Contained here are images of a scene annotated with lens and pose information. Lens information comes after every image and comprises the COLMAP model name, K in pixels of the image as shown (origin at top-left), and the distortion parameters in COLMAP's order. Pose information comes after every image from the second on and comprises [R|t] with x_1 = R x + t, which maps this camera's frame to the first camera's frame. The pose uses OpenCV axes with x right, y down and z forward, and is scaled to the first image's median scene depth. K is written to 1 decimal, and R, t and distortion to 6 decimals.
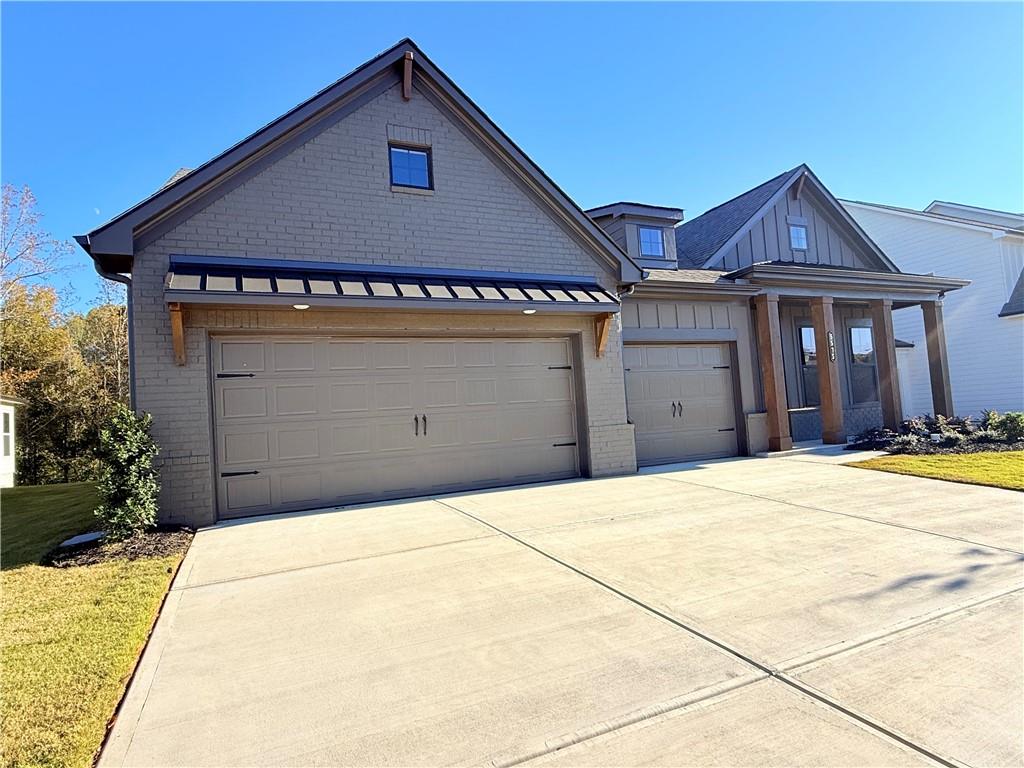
lens RADIAL K [[585.6, 0, 508.7], [0, 585.6, 388.4], [0, 0, 1]] dist [-0.004010, 0.000367]
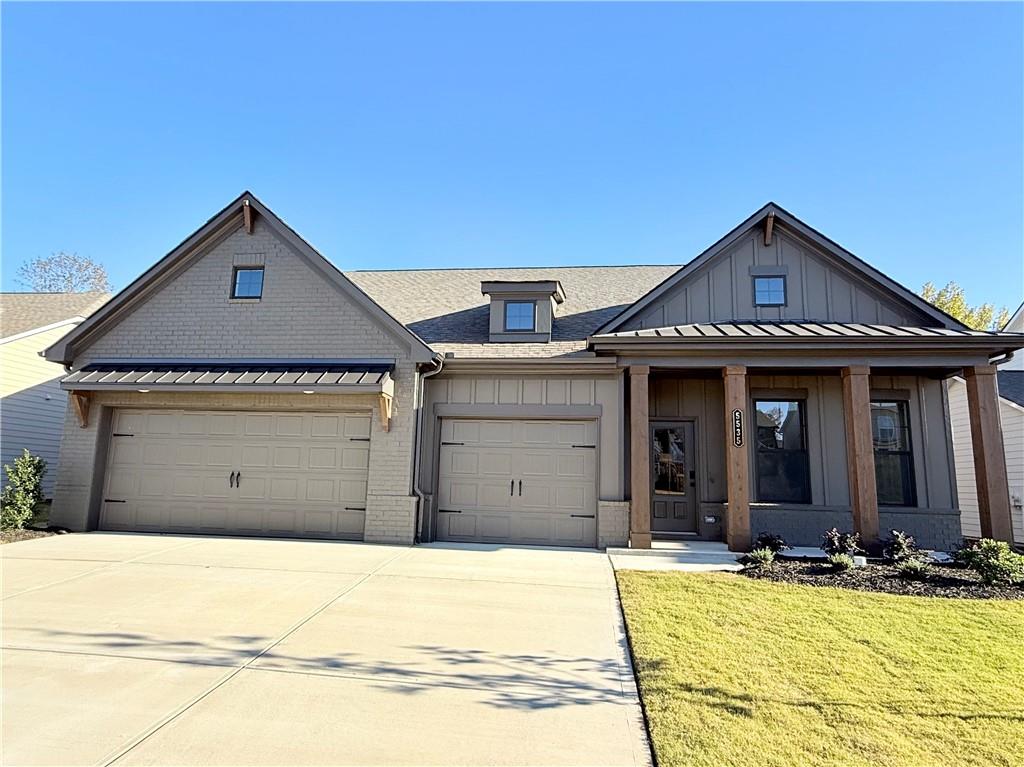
lens RADIAL K [[585.6, 0, 508.7], [0, 585.6, 387.9], [0, 0, 1]] dist [-0.004010, 0.000367]
pose [[0.843146, 0.004505, -0.537665, 0.960176], [-0.052143, 0.995937, -0.073424, -0.068030], [0.535150, 0.089942, 0.839955, 0.203992]]
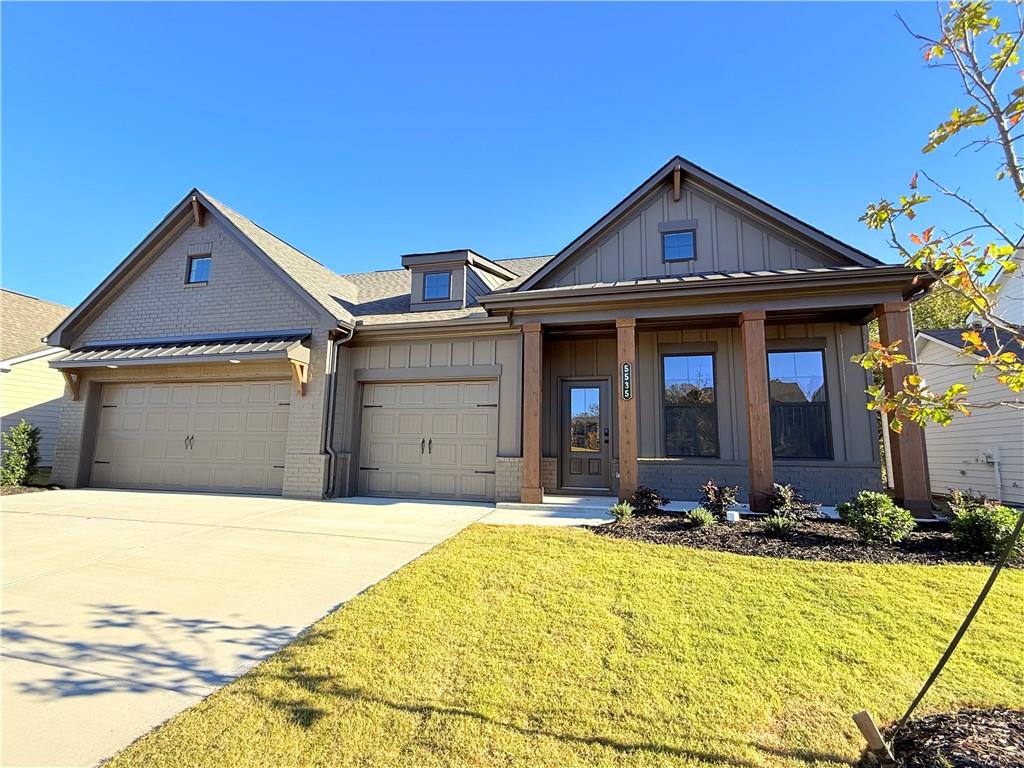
lens RADIAL K [[473.6, 0, 512.0], [0, 473.6, 384.0], [0, 0, 1]] dist [-0.003189, -0.000088]
pose [[0.765819, -0.012854, -0.642927, 1.127659], [-0.028777, 0.998114, -0.054232, -0.037816], [0.642411, 0.060034, 0.764005, 0.554804]]
